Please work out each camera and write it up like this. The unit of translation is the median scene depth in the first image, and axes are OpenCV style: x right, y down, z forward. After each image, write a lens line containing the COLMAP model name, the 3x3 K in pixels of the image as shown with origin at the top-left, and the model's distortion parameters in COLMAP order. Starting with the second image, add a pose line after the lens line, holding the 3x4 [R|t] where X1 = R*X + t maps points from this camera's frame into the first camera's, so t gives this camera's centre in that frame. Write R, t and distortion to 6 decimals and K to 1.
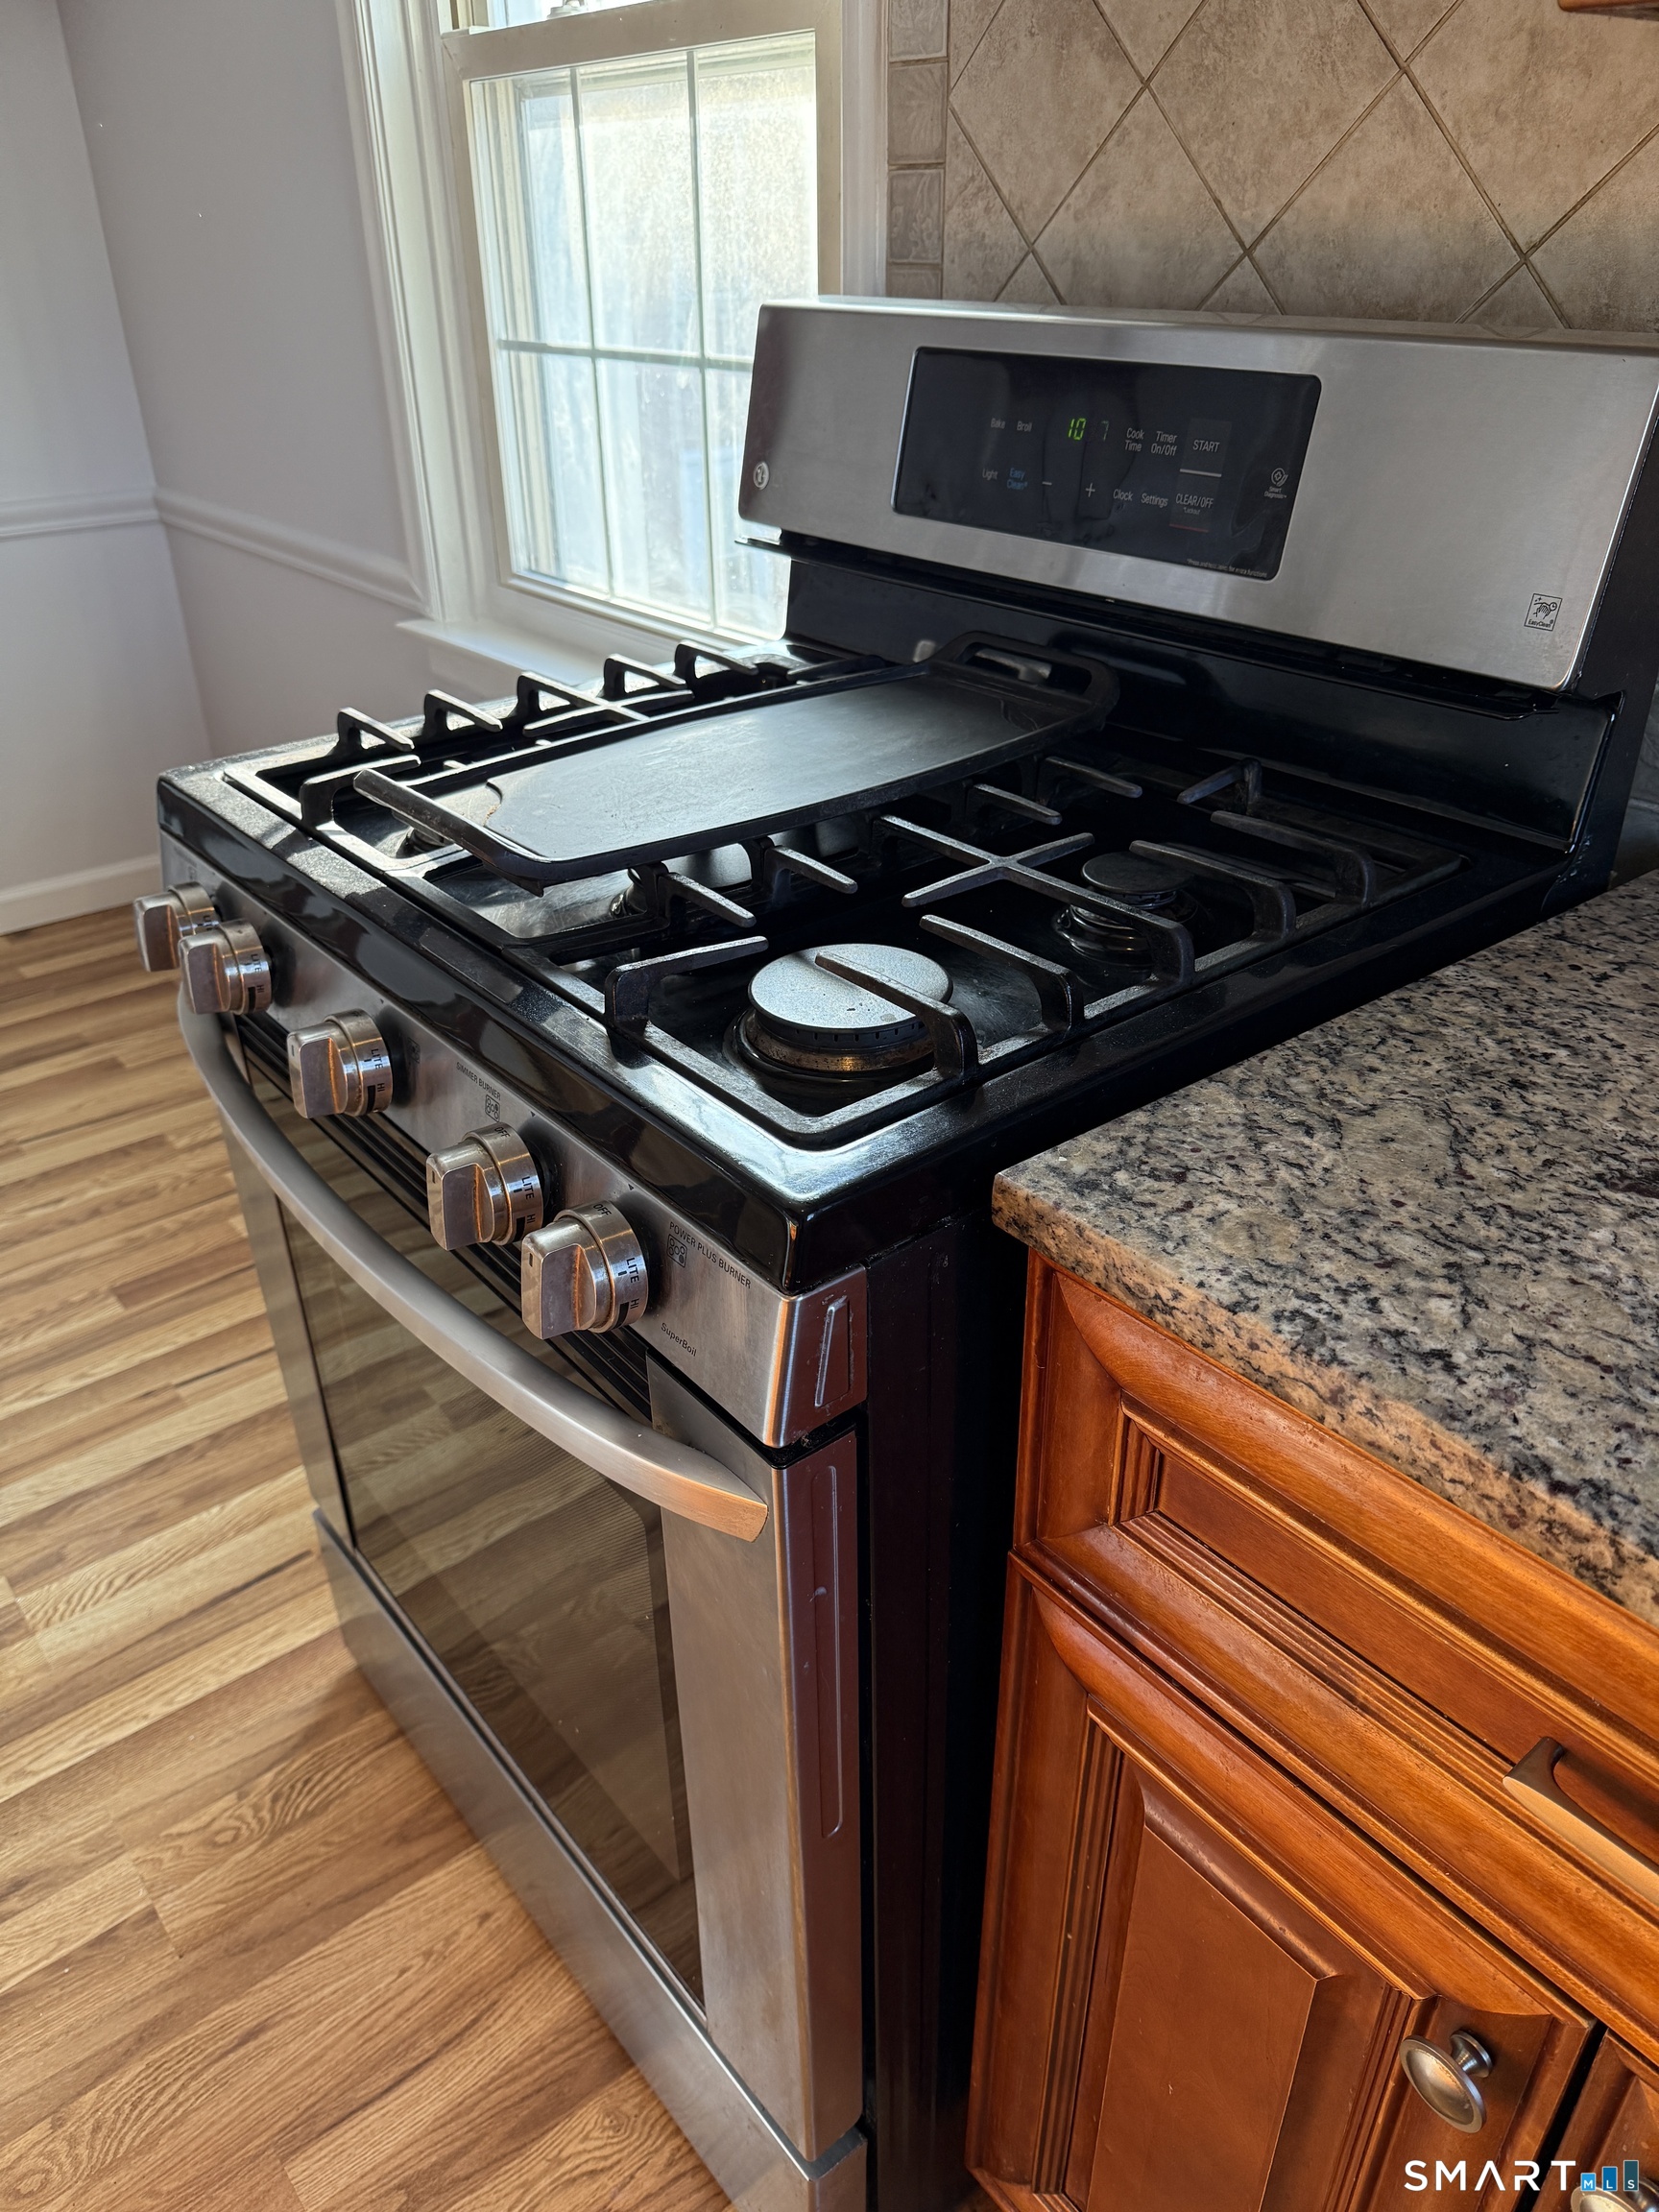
lens RADIAL K [[1560.9, 0, 829.5], [0, 1560.9, 1106.0], [0, 0, 1]] dist [0.073636, -0.100410]
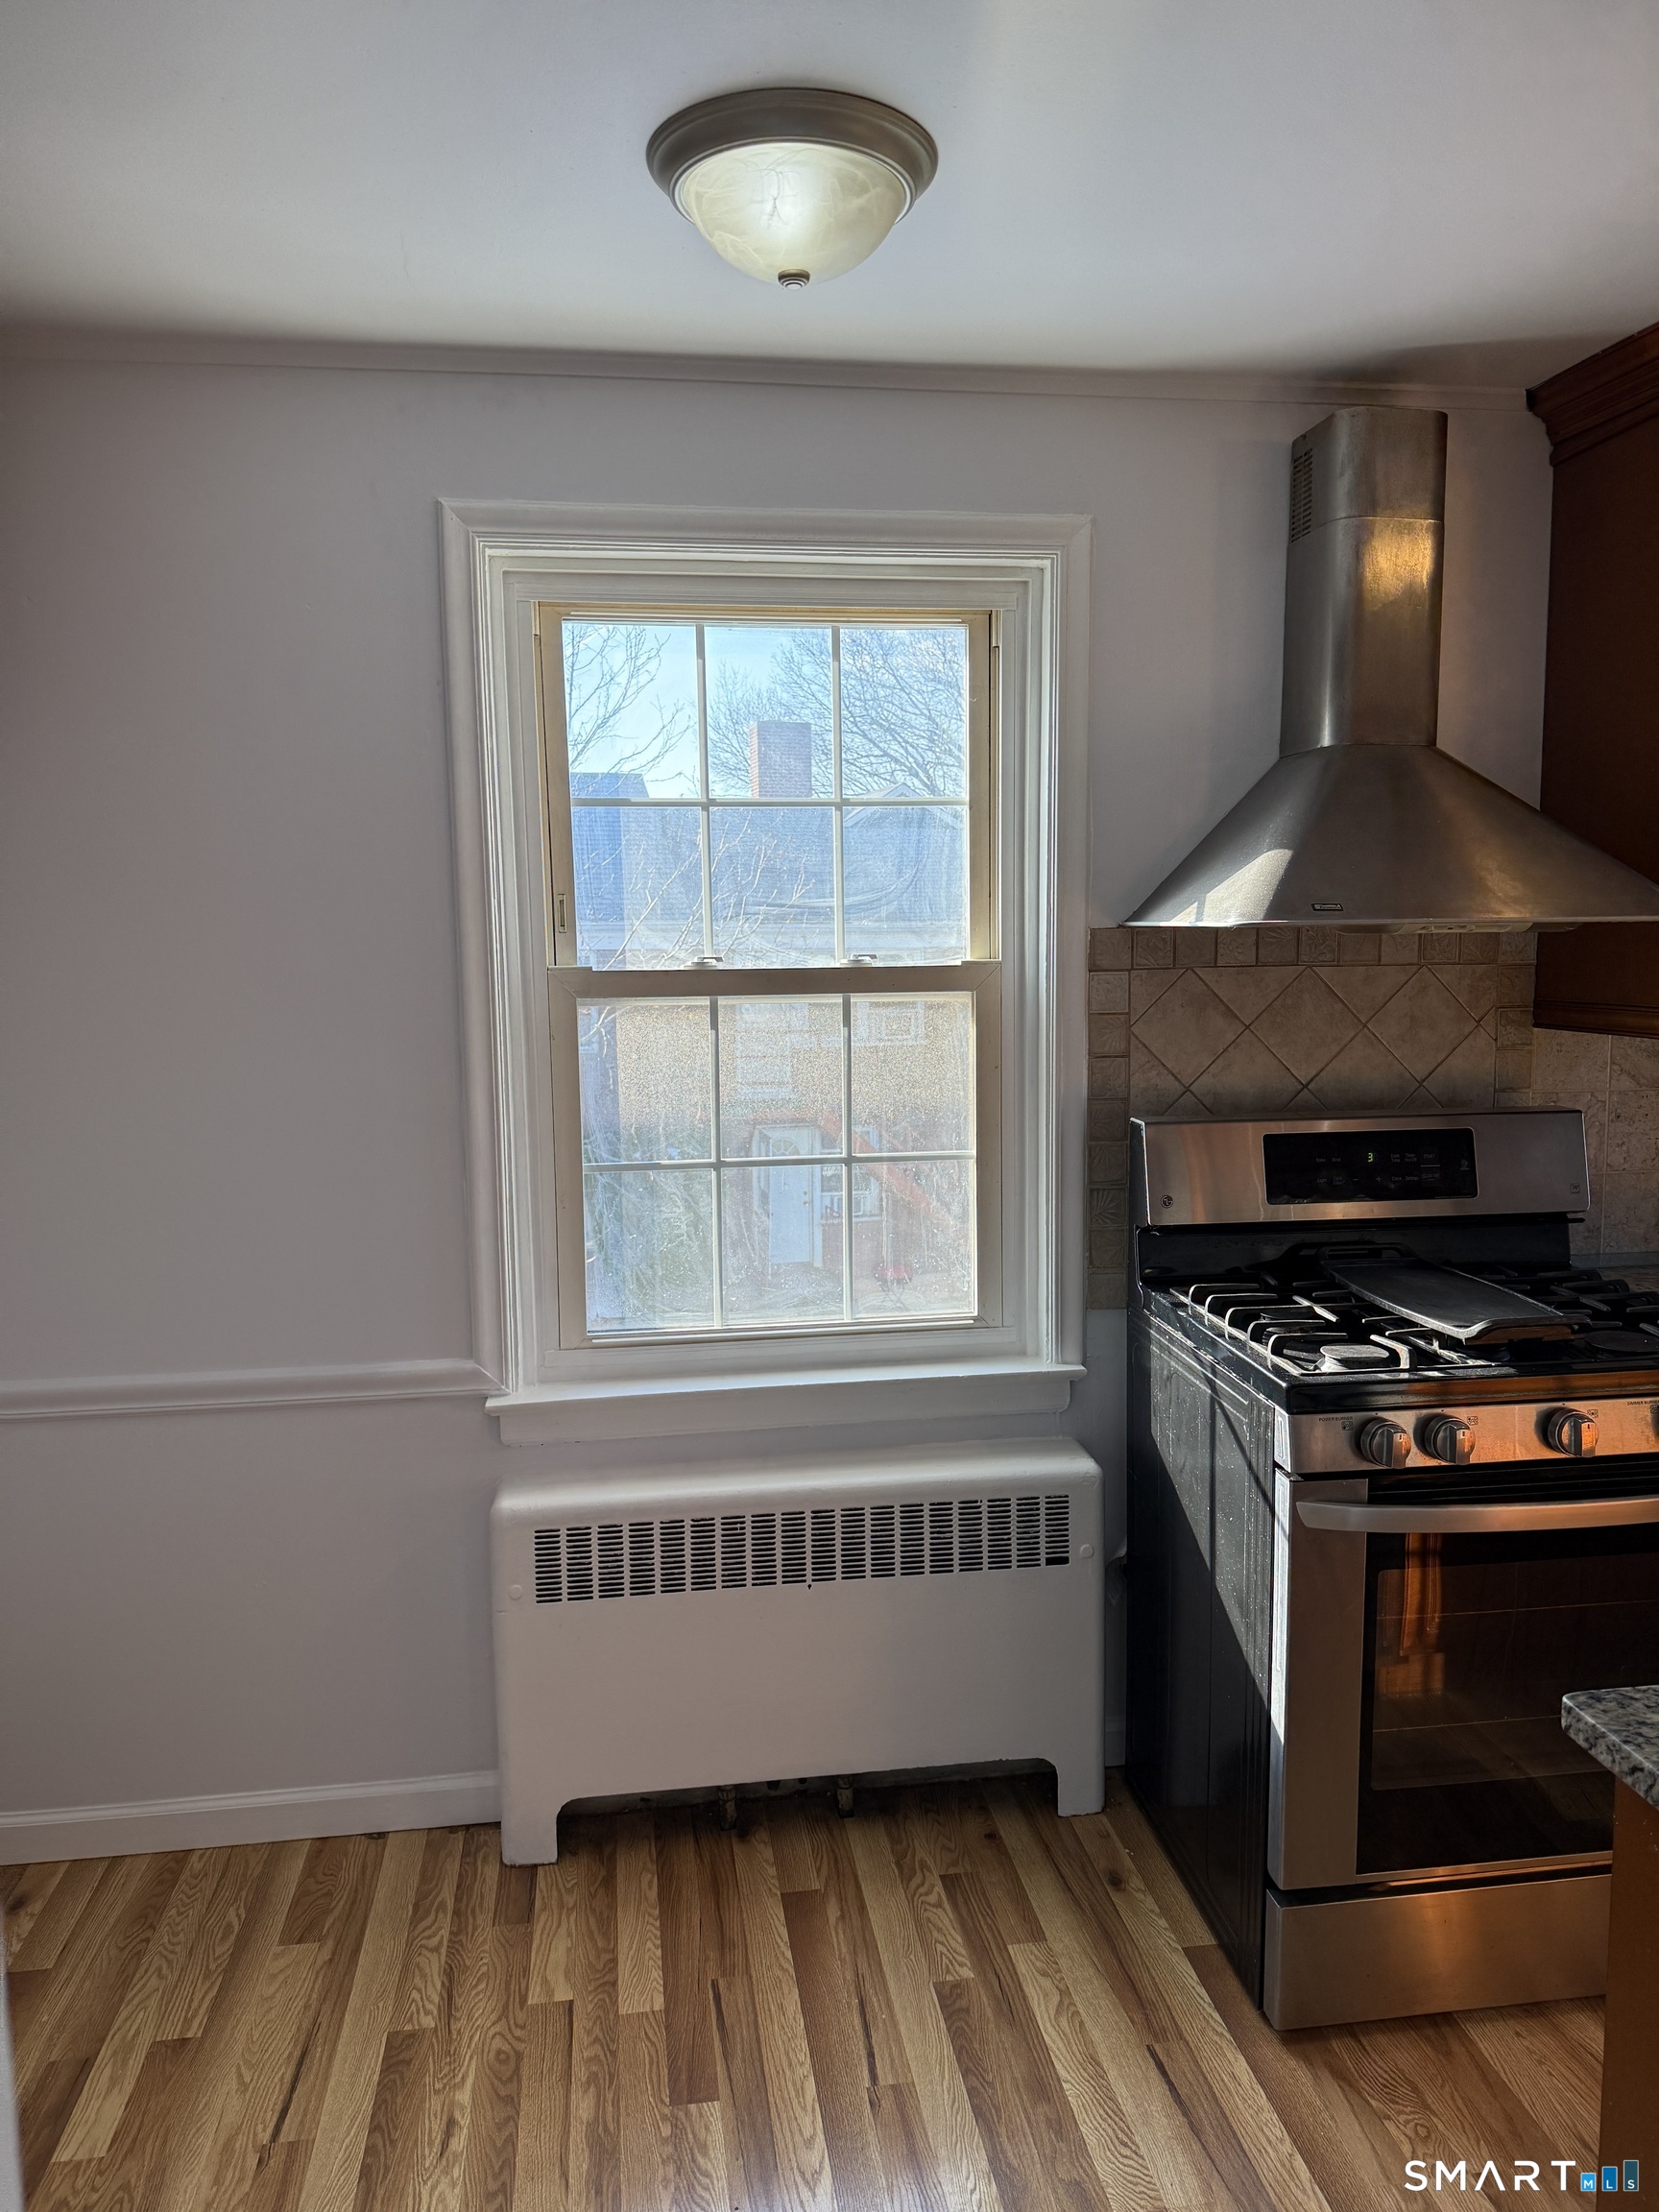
lens RADIAL K [[1582.4, 0, 829.5], [0, 1582.4, 1106.0], [0, 0, 1]] dist [0.071738, -0.058347]
pose [[0.522644, -0.089997, 0.847787, -2.373895], [0.426089, 0.888886, -0.168316, -0.438499], [-0.738439, 0.449202, 0.502918, 0.334435]]
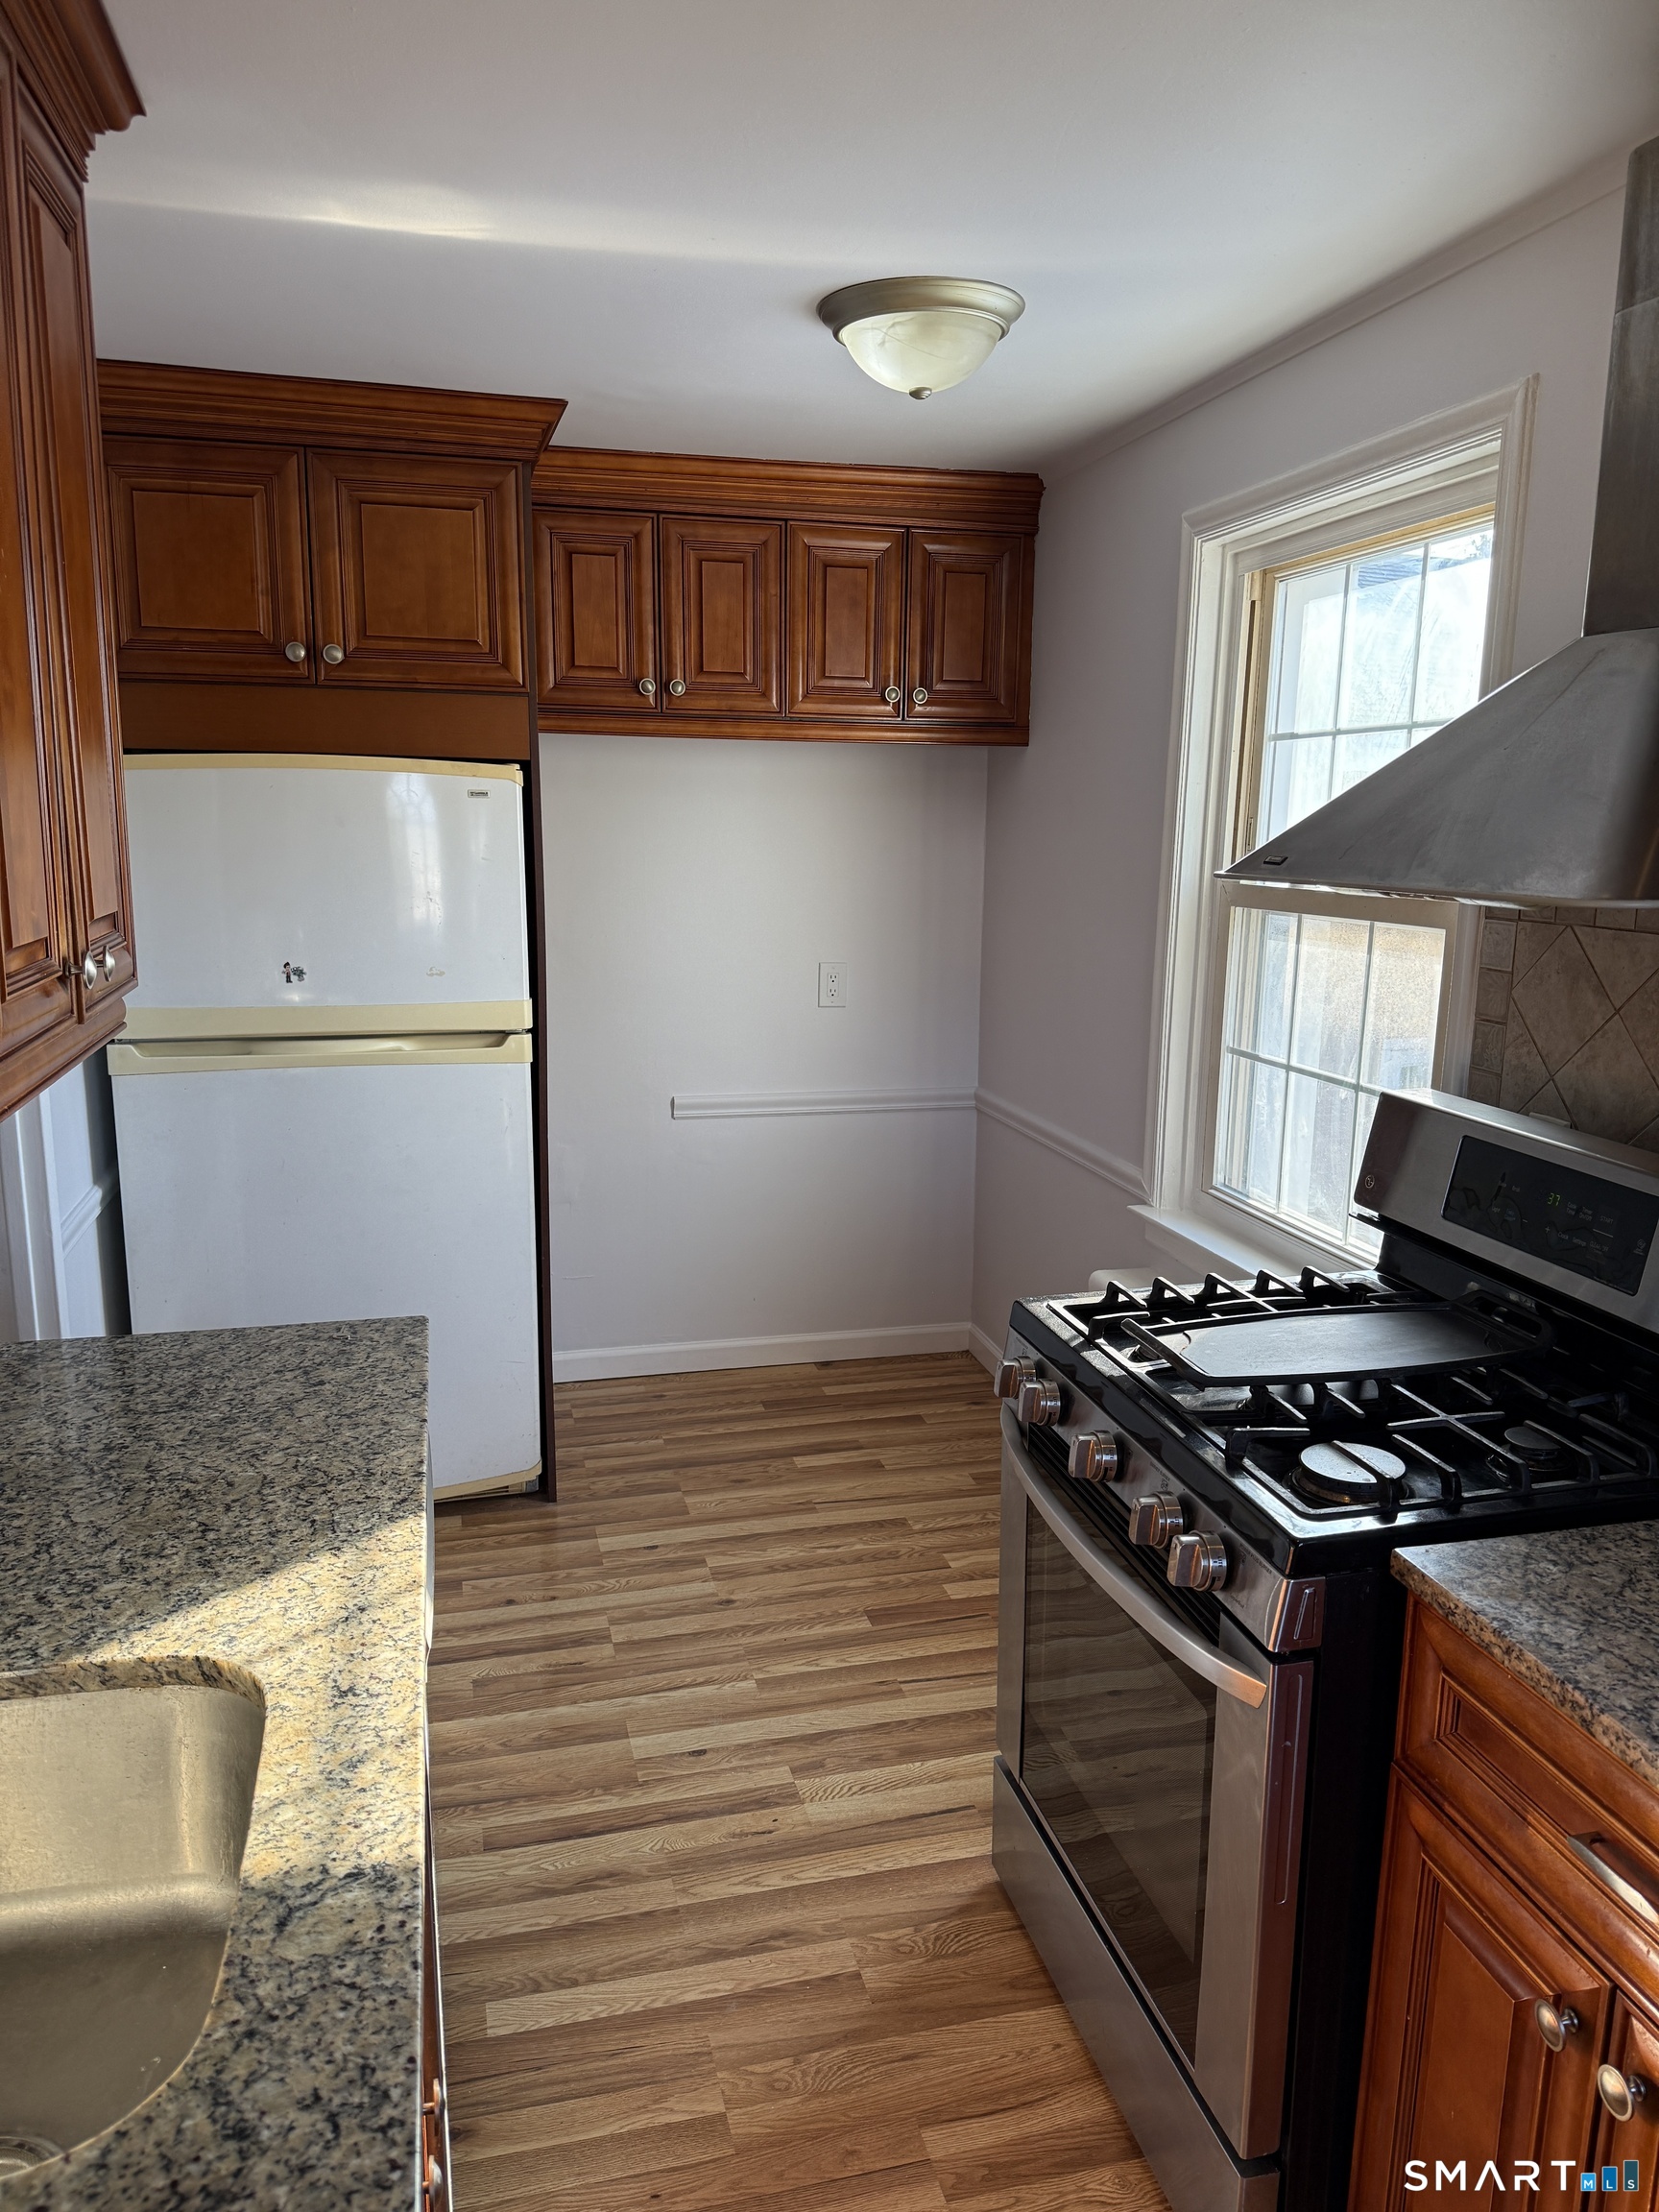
lens RADIAL K [[1527.6, 0, 829.5], [0, 1527.6, 1106.0], [0, 0, 1]] dist [0.032119, -0.024150]
pose [[0.903248, 0.100989, -0.417067, 0.142148], [-0.230433, 0.934043, -0.272880, 0.145595], [0.362001, 0.342585, 0.866944, -0.863085]]
